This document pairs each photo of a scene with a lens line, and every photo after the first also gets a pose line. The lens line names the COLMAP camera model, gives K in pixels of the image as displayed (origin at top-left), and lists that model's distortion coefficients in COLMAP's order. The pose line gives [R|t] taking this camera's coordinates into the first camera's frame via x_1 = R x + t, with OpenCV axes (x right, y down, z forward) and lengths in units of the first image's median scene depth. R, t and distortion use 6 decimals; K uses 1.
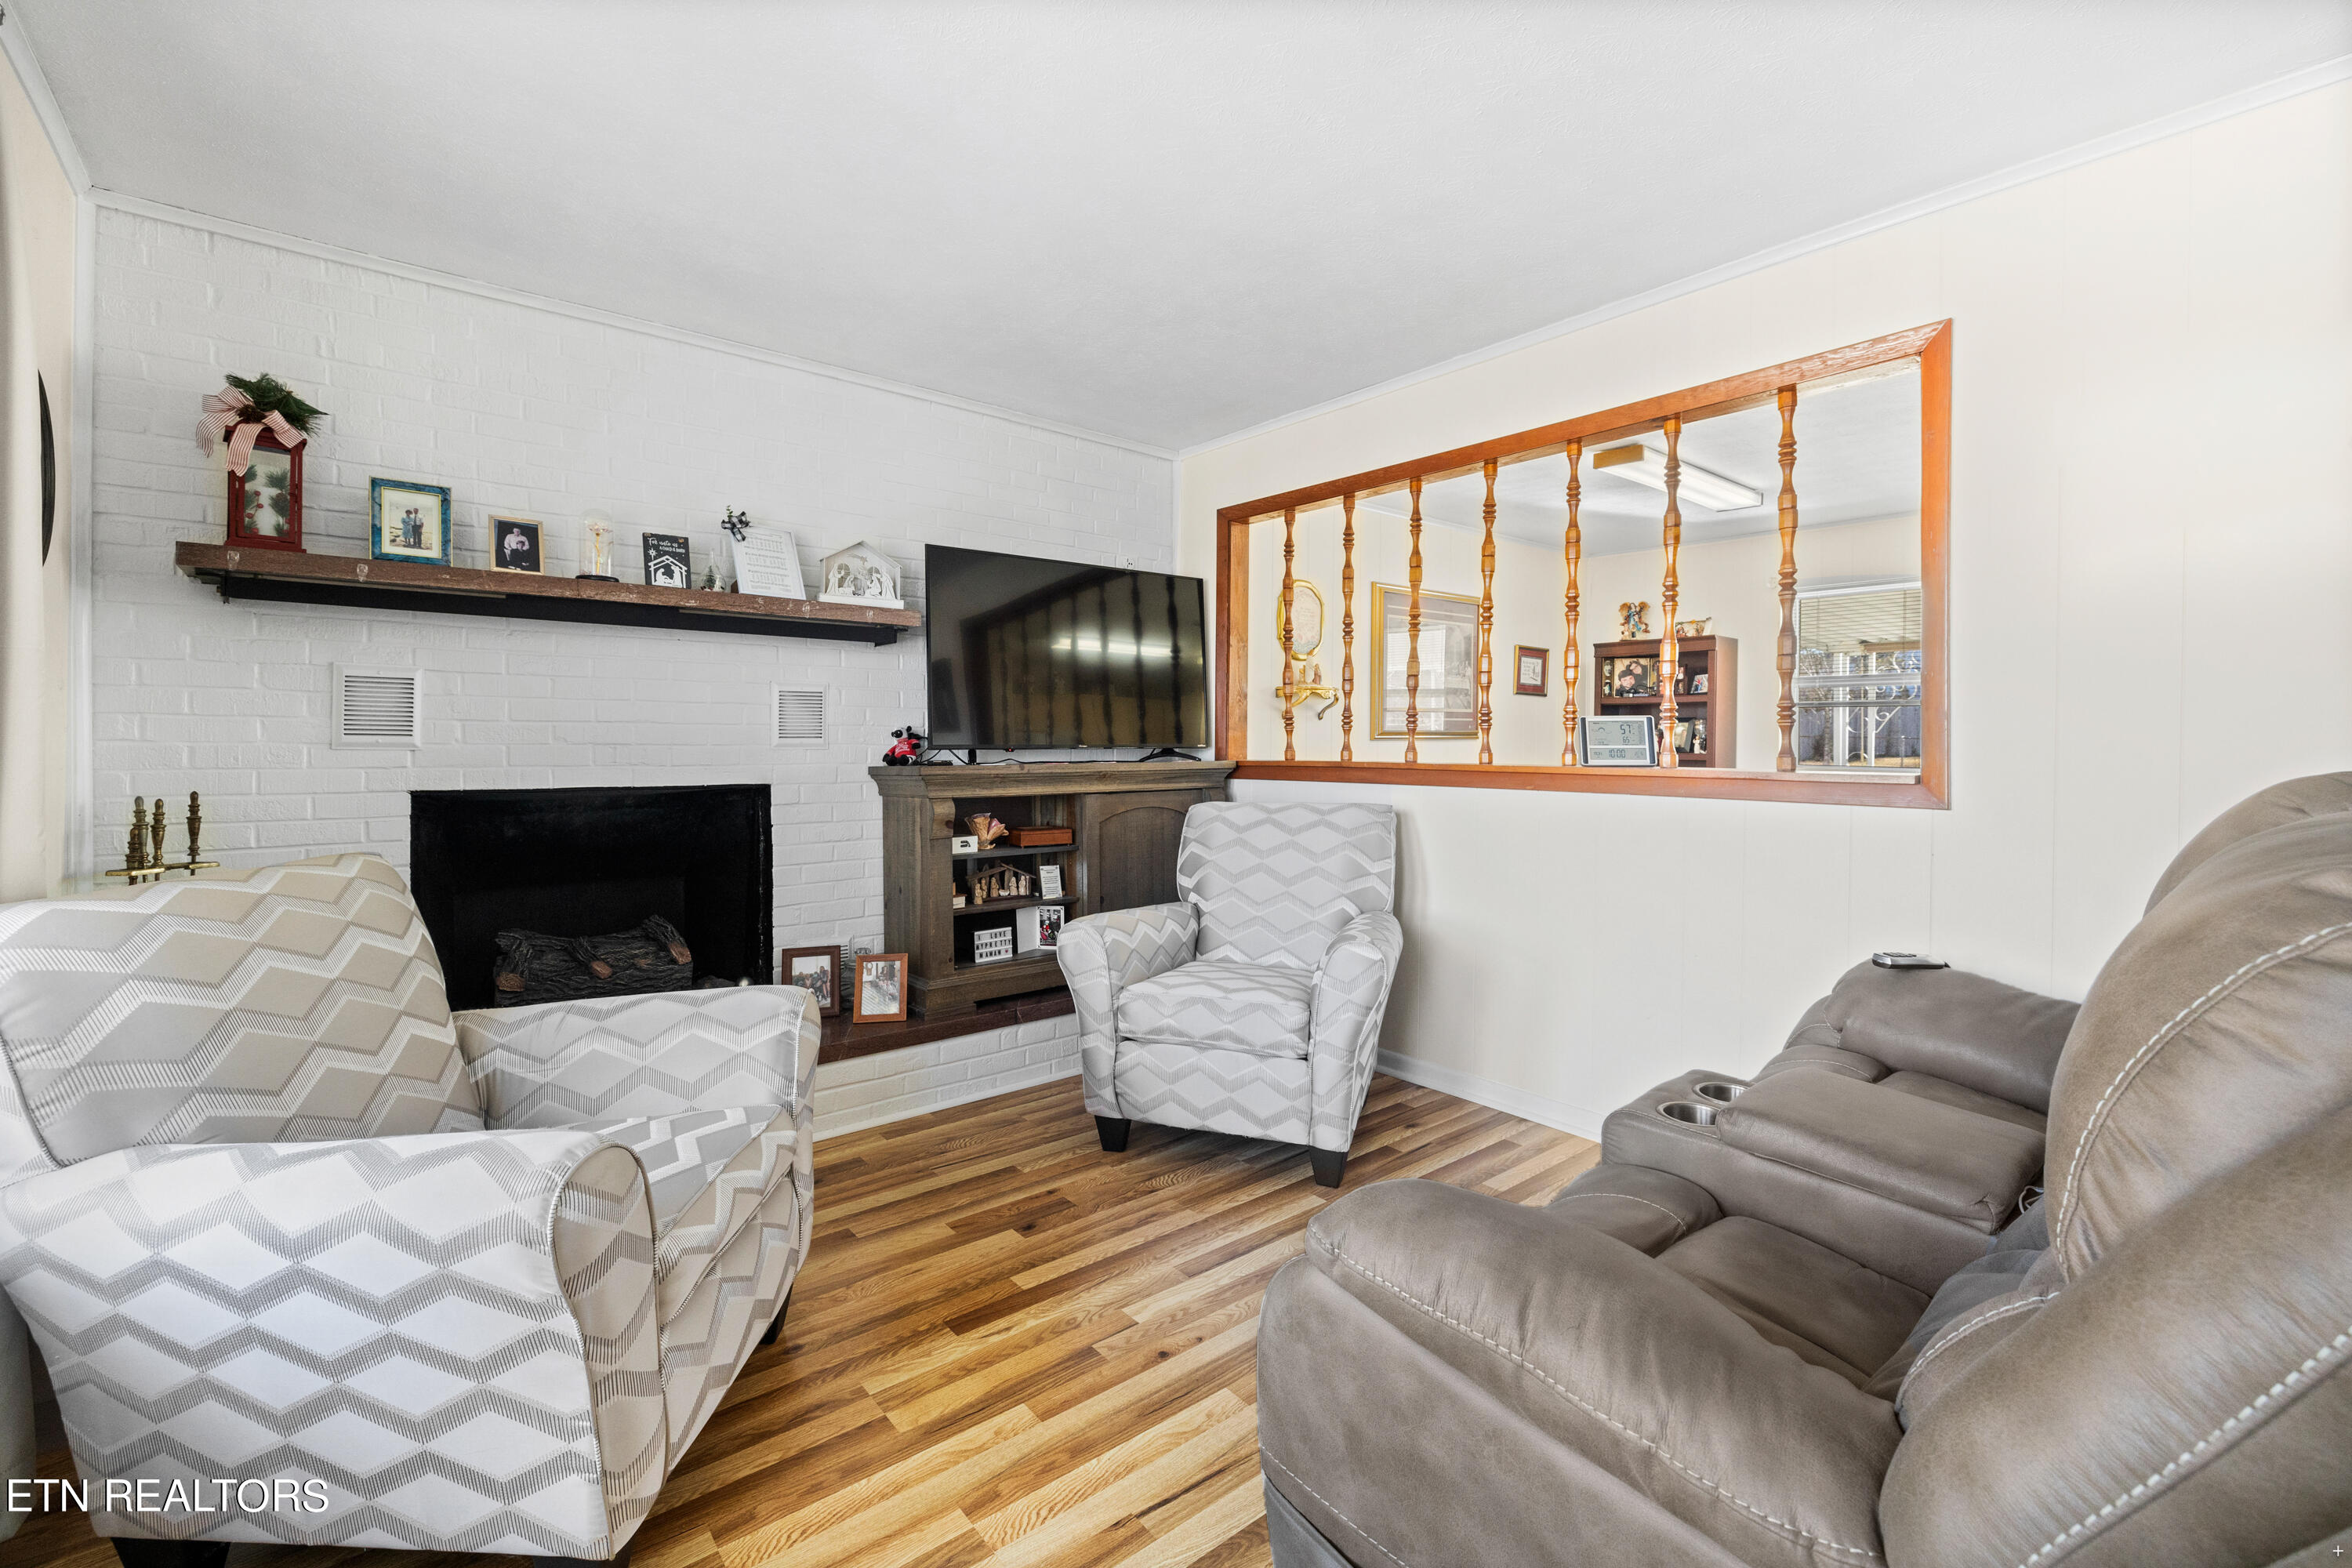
lens RADIAL K [[992.7, 0, 1174.5], [0, 992.7, 738.1], [0, 0, 1]] dist [-0.000332, 0.000560]
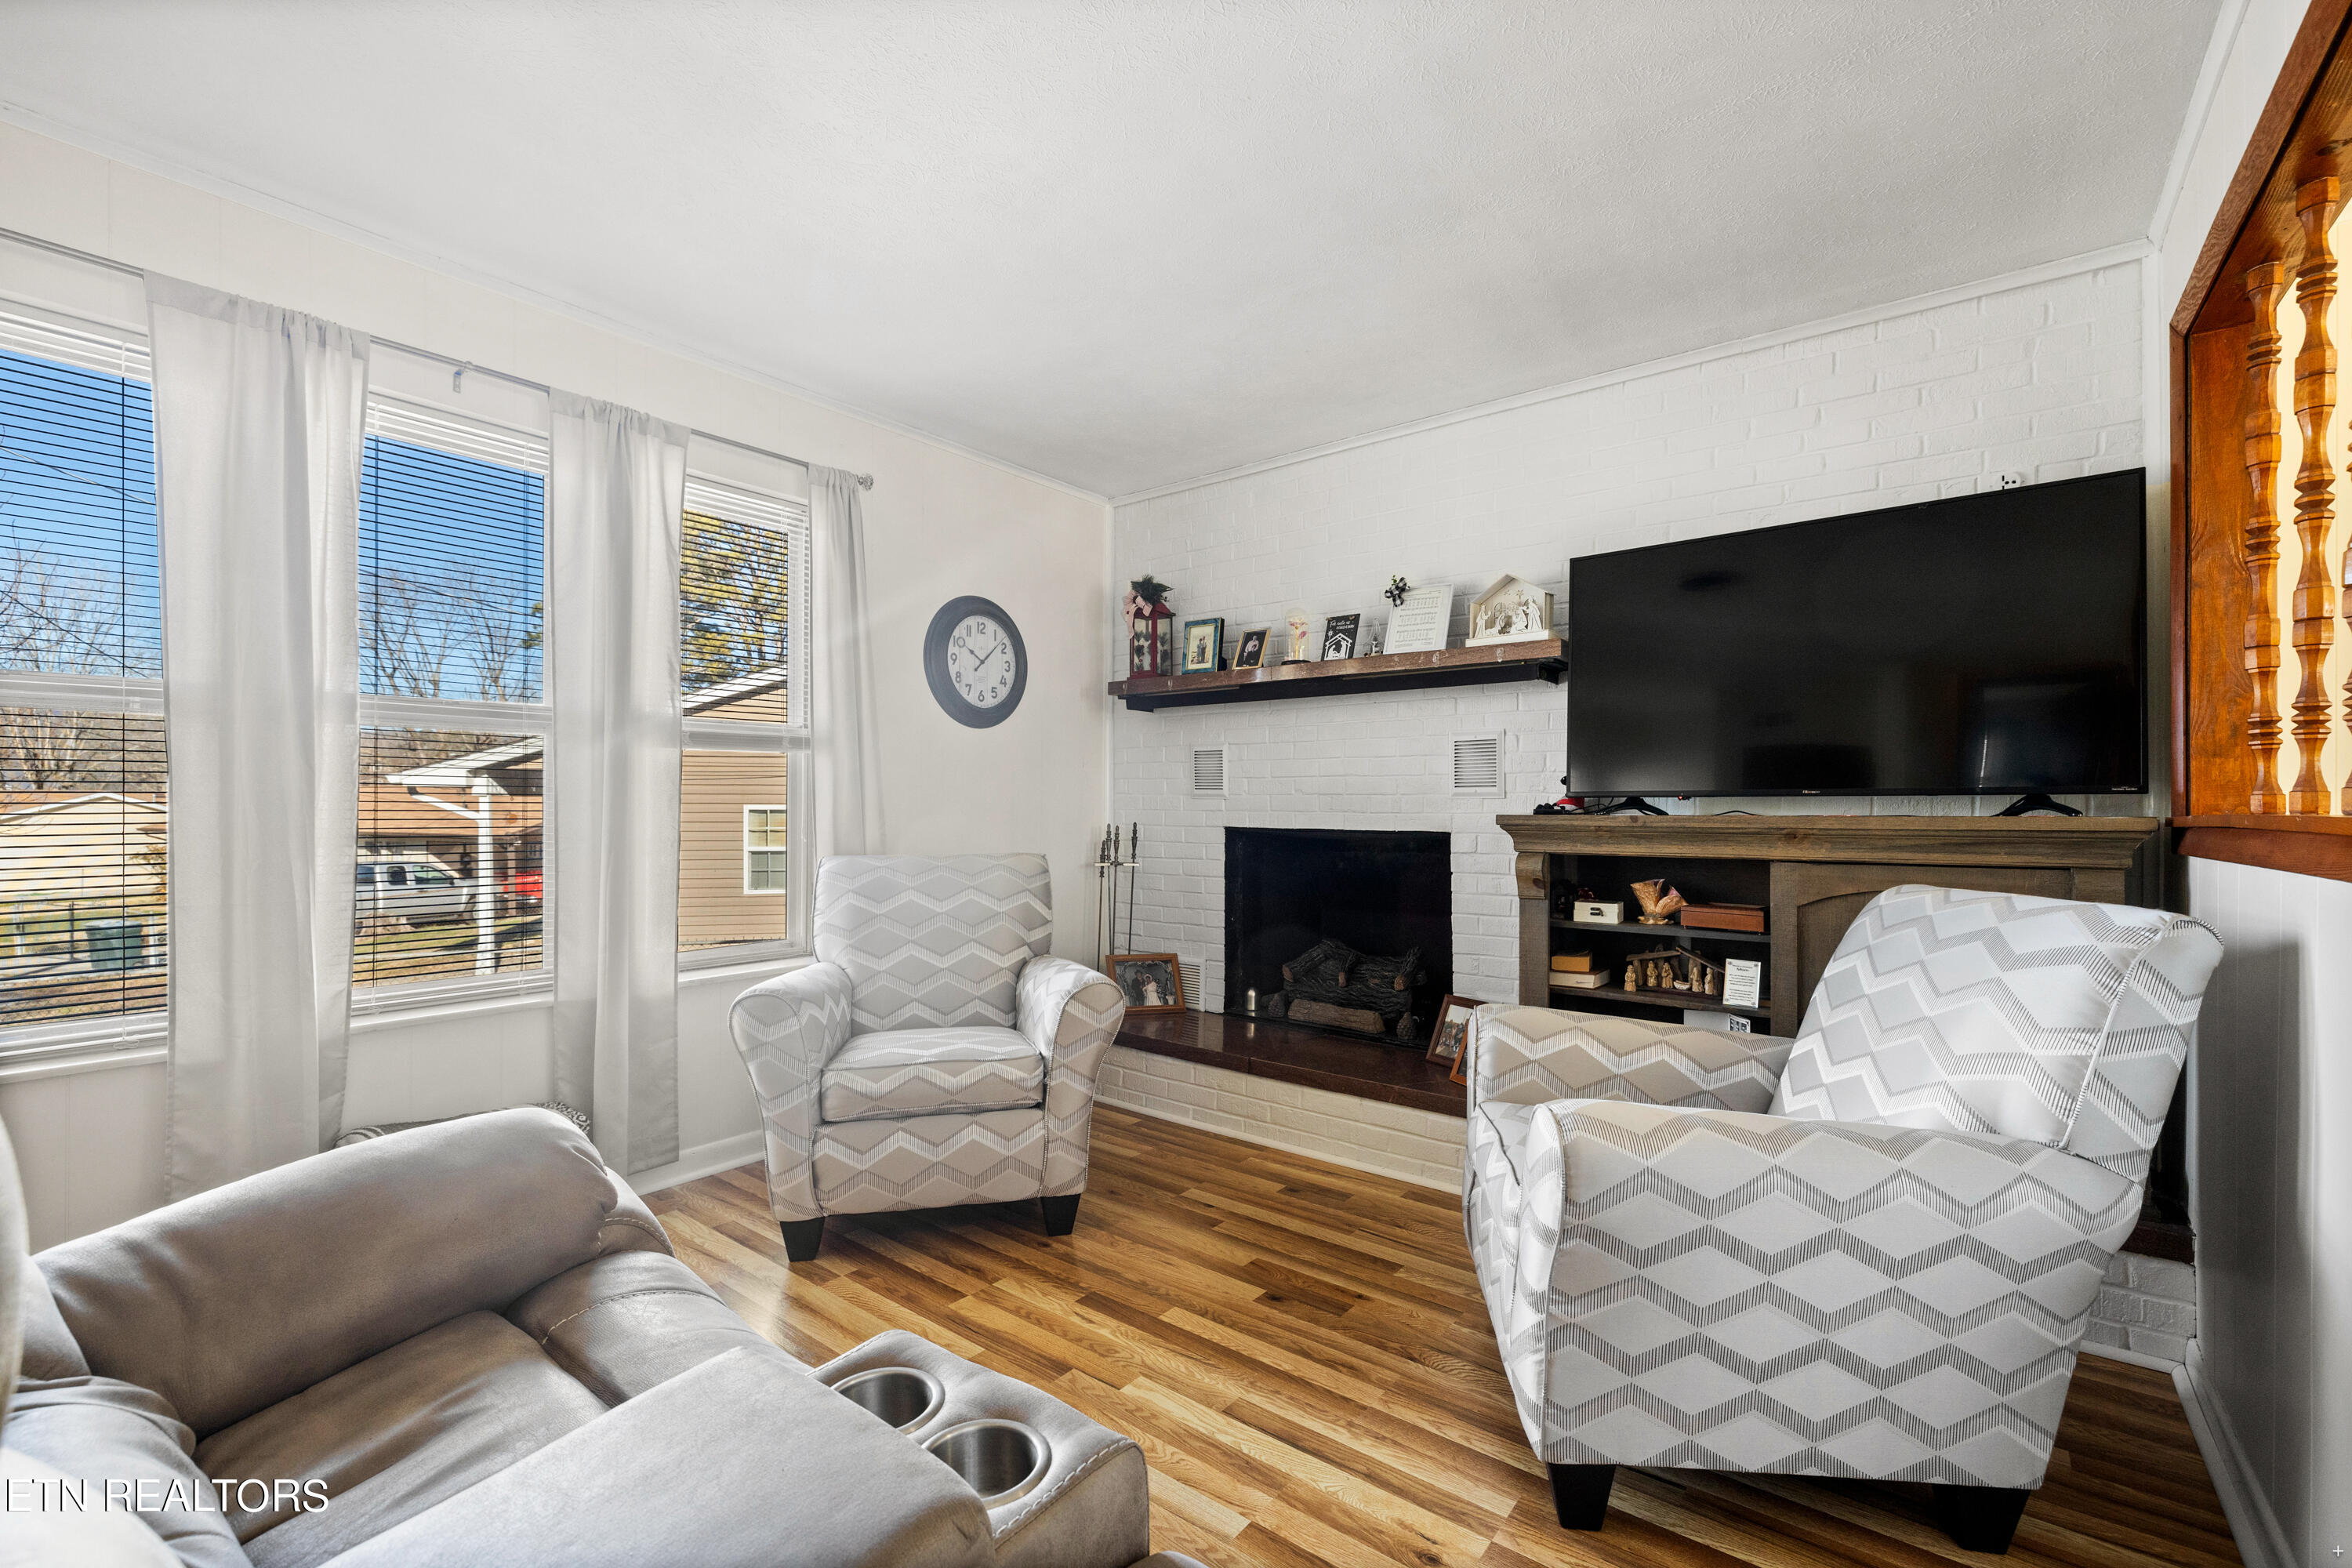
lens RADIAL K [[992.7, 0, 1180.8], [0, 992.7, 796.6], [0, 0, 1]] dist [-0.000332, 0.000560]
pose [[0.219857, -0.012806, -0.975448, 0.665687], [-0.000002, 0.999914, -0.013128, 0.028405], [0.975532, 0.002888, 0.219838, 0.625033]]
